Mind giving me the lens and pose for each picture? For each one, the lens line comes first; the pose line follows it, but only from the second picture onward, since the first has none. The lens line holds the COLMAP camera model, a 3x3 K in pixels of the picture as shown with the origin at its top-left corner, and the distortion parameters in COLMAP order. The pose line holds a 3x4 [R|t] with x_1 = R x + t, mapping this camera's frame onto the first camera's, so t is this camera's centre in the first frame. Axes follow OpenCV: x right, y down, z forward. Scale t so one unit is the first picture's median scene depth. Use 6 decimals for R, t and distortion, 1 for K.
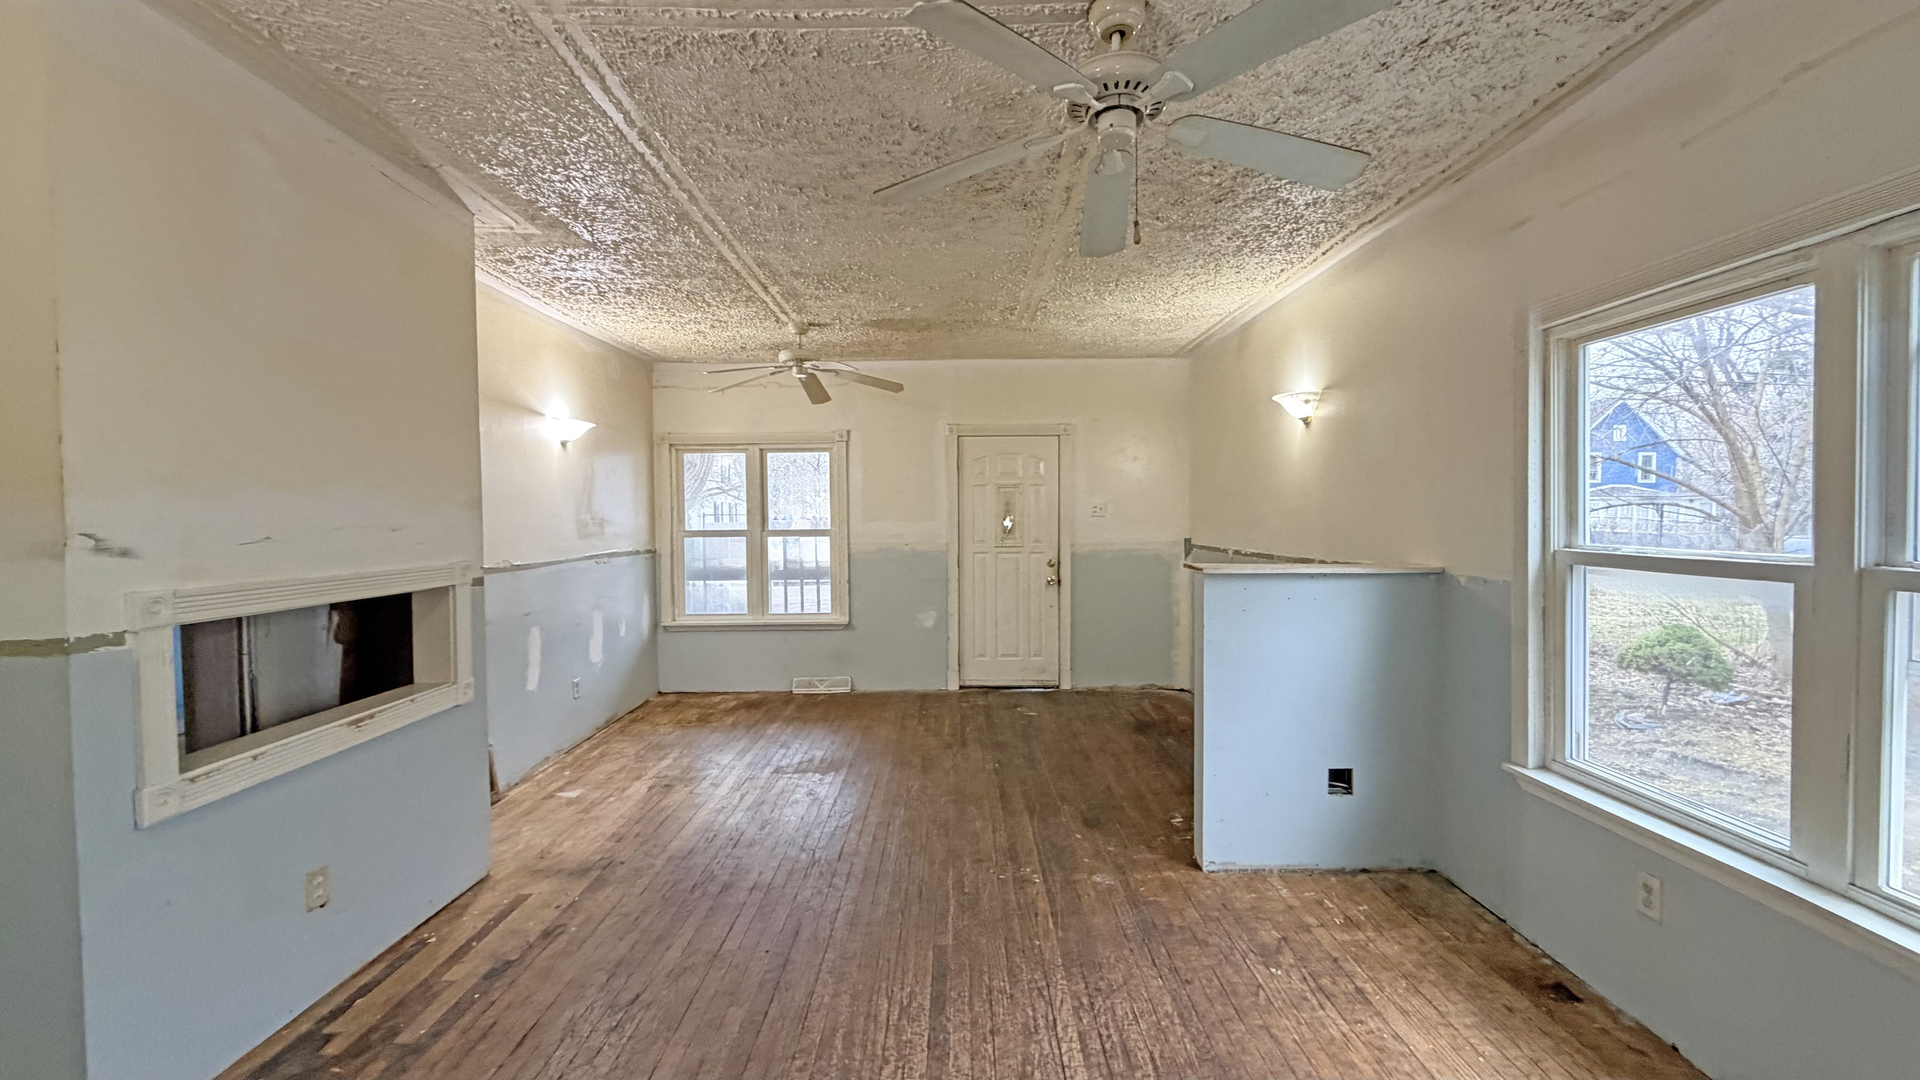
lens RADIAL K [[785.2, 0, 963.8], [0, 785.2, 533.3], [0, 0, 1]] dist [-0.022435, -0.000107]
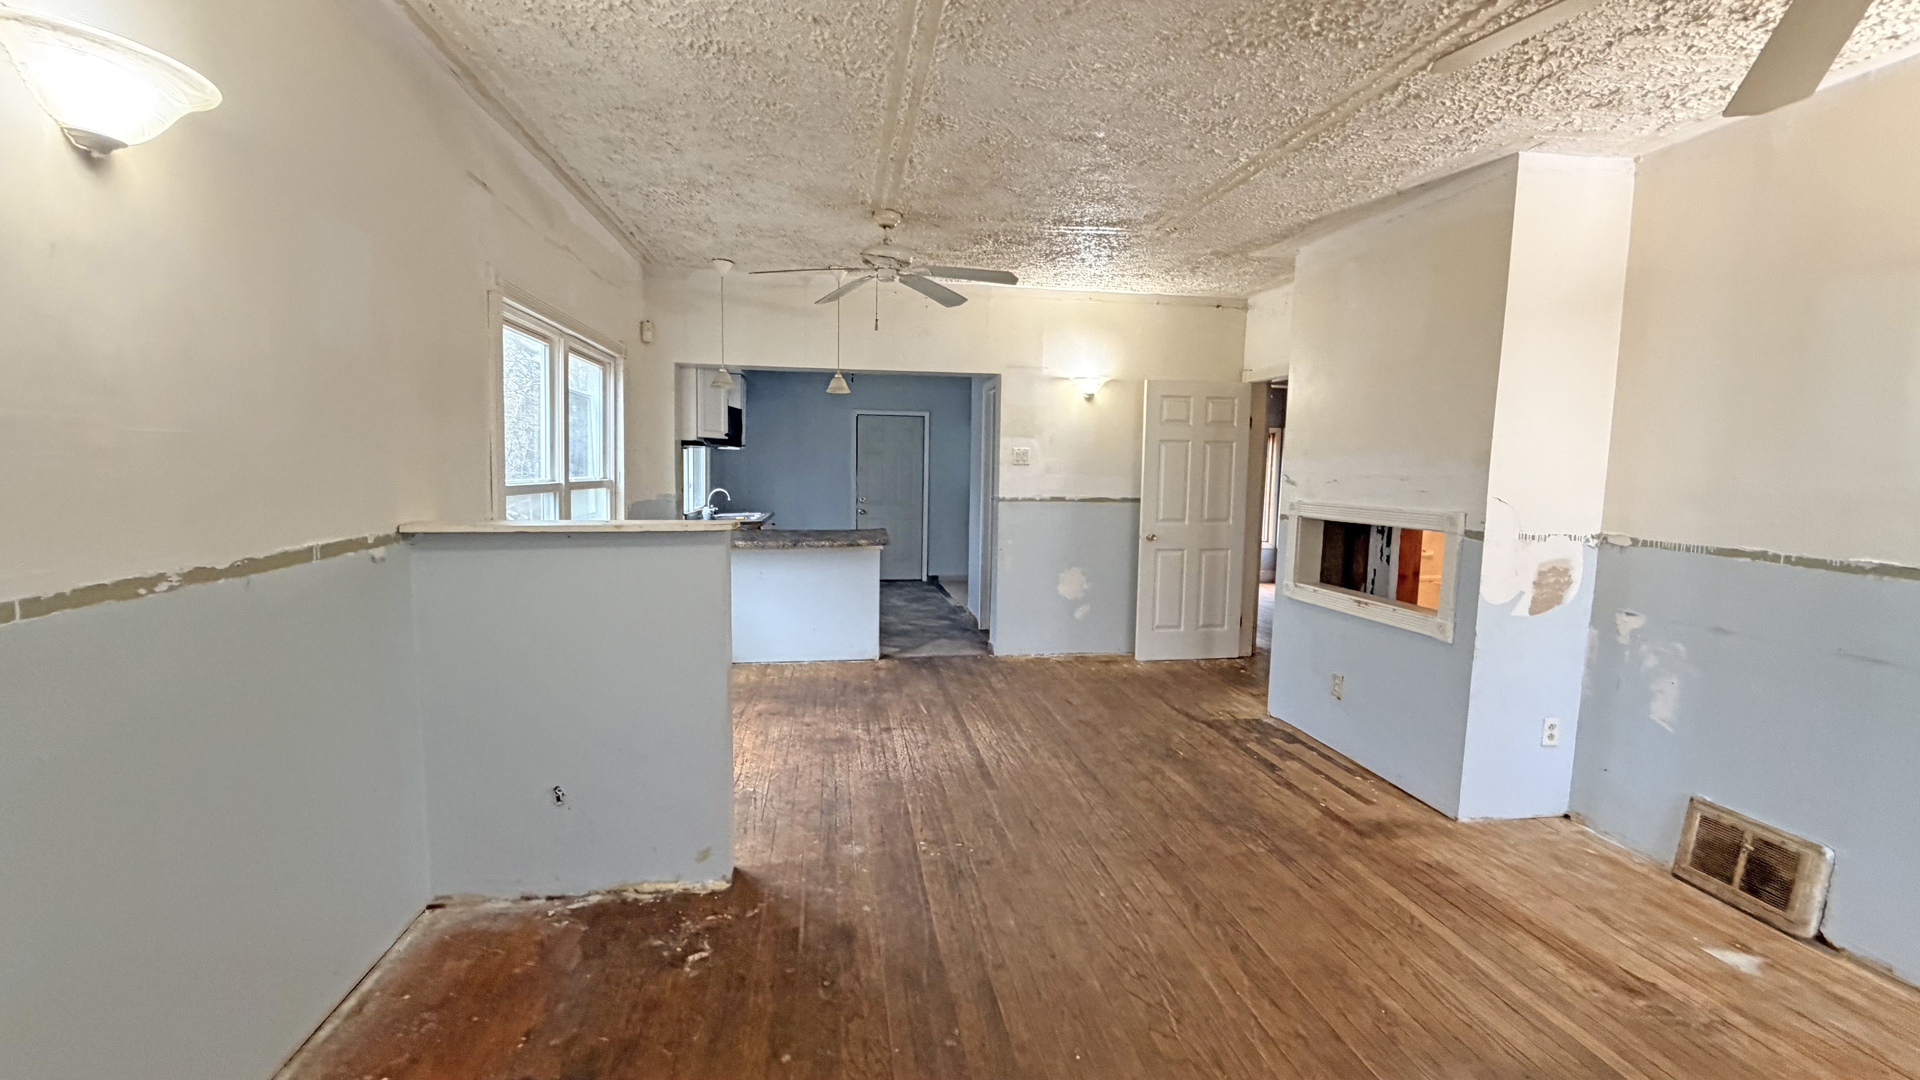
lens RADIAL K [[785.2, 0, 963.7], [0, 785.2, 534.0], [0, 0, 1]] dist [-0.022435, -0.000107]
pose [[-0.987948, 0.002873, -0.154757, 0.191561], [-0.013971, 0.994091, 0.107643, -0.039487], [0.154151, 0.108507, -0.982071, 1.912727]]
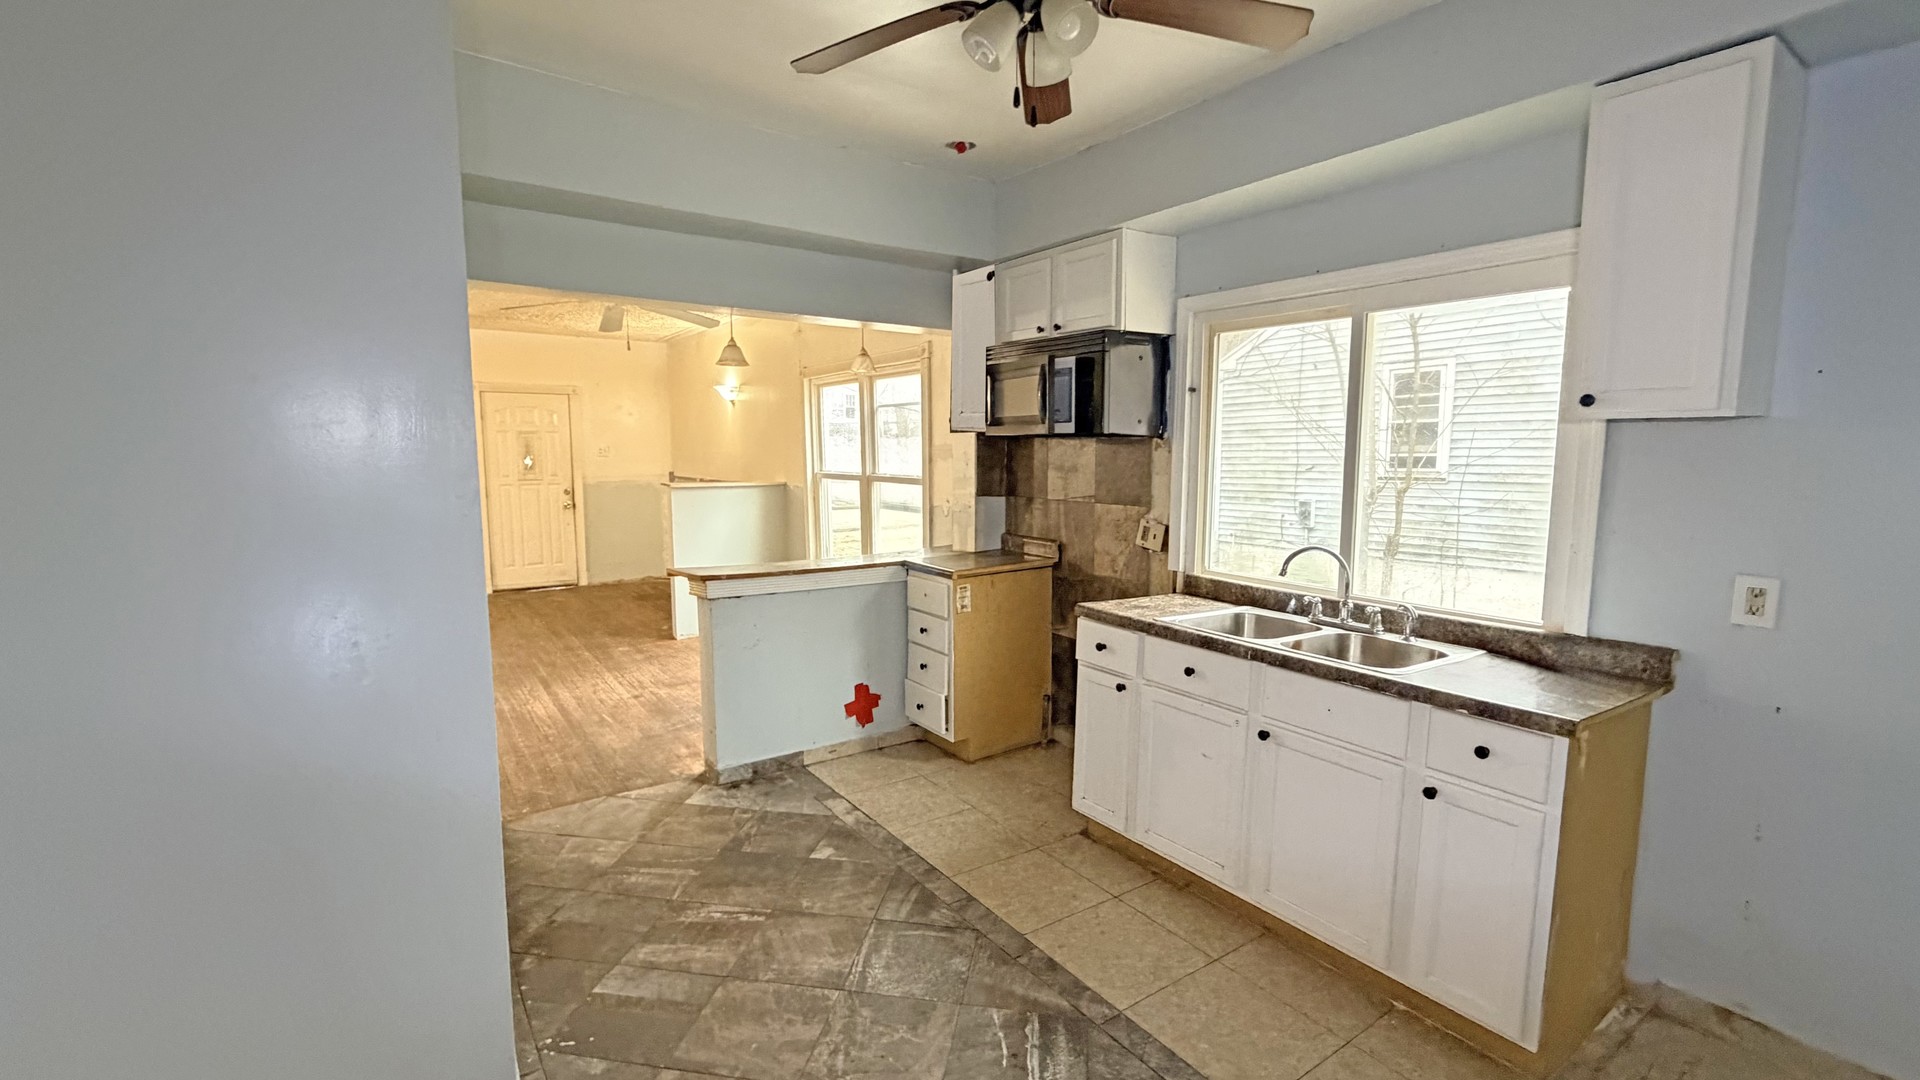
lens RADIAL K [[785.2, 0, 956.4], [0, 785.2, 544.8], [0, 0, 1]] dist [-0.022435, -0.000107]
pose [[0.821465, -0.061047, 0.566982, -0.224928], [0.007769, 0.995359, 0.095914, 0.013309], [-0.570206, -0.074385, 0.818127, -1.025270]]
